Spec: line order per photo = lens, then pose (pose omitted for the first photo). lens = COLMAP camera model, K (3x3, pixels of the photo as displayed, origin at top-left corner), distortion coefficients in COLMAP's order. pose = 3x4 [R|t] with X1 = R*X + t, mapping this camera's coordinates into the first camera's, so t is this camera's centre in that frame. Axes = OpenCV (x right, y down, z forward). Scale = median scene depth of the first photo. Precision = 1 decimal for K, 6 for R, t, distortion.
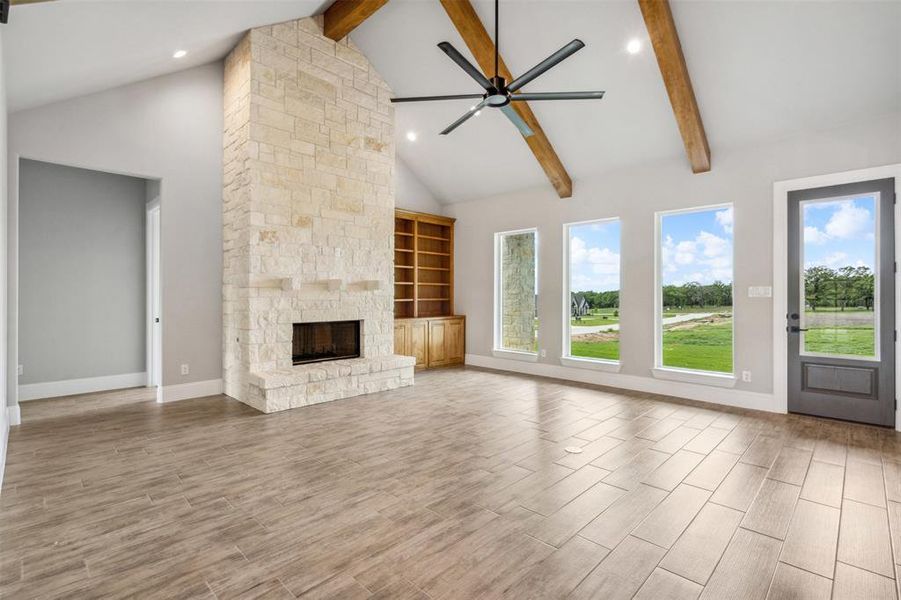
lens RADIAL K [[422.3, 0, 443.3], [0, 422.3, 299.3], [0, 0, 1]] dist [0.003205, 0.000637]
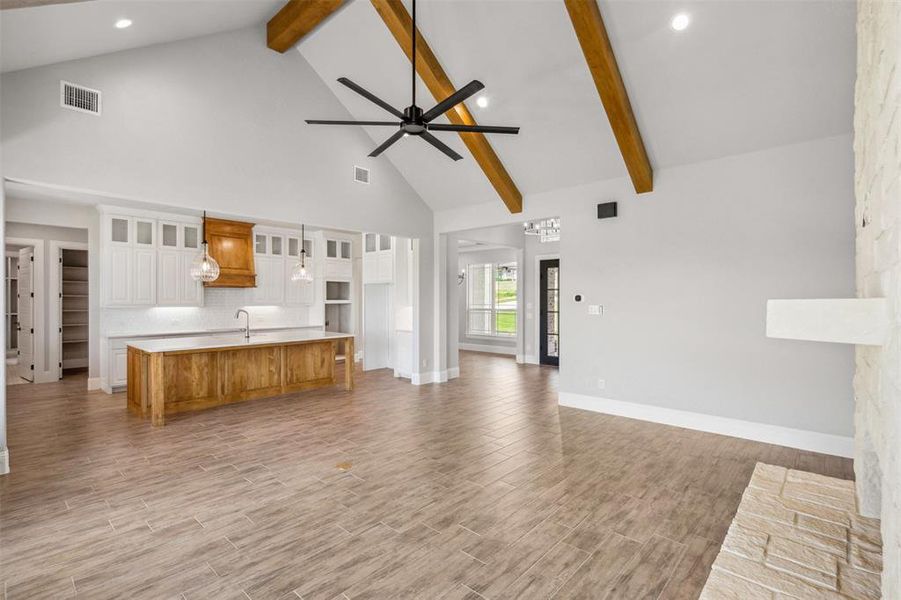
lens RADIAL K [[422.3, 0, 443.3], [0, 422.3, 299.3], [0, 0, 1]] dist [0.003205, 0.000637]
pose [[-0.999229, -0.000489, -0.039268, 0.076302], [-0.000843, 0.999959, 0.008983, -0.061996], [0.039262, 0.009009, -0.999188, 1.607634]]
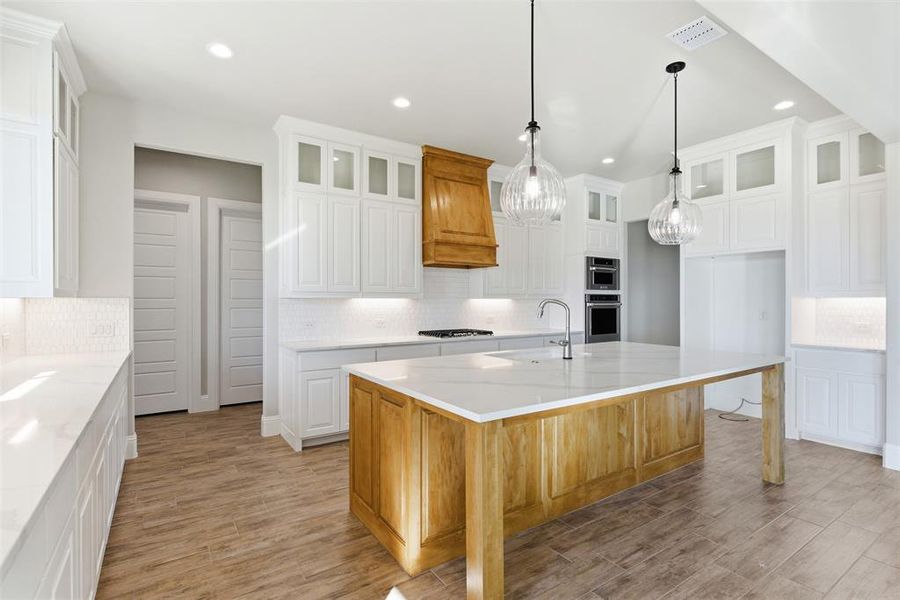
lens RADIAL K [[429.2, 0, 448.4], [0, 429.2, 299.9], [0, 0, 1]] dist [0.000476, -0.000245]
pose [[-0.980700, 0.000135, 0.195517, 0.729195], [0.001470, 0.999977, 0.006681, -0.016504], [-0.195512, 0.006839, -0.980677, 0.850479]]
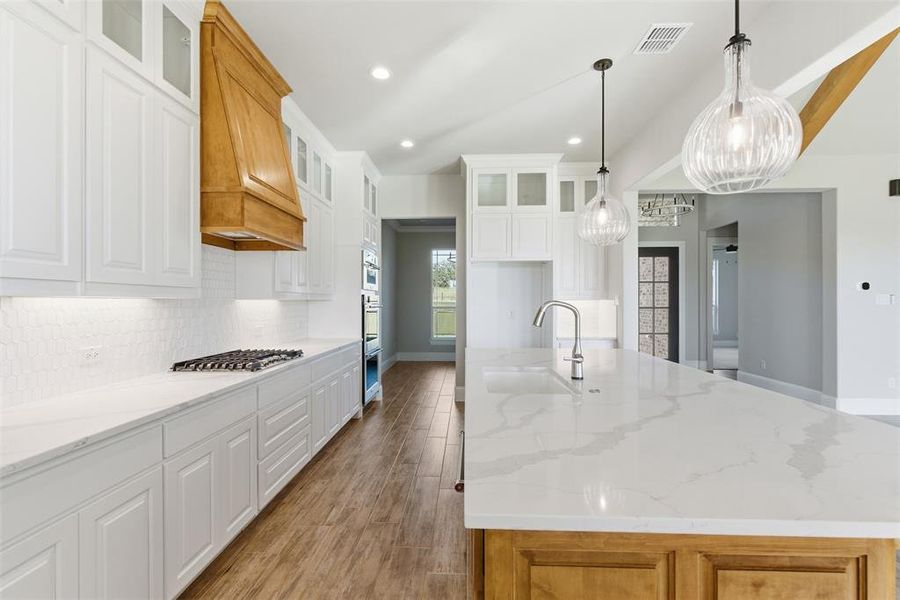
lens RADIAL K [[408.6, 0, 446.3], [0, 408.6, 296.5], [0, 0, 1]] dist [0.001116, 0.000481]
pose [[-0.737864, -0.009058, -0.674889, 1.116217], [-0.005278, 0.999957, -0.007651, -0.013035], [0.674929, -0.002083, -0.737880, 0.414434]]
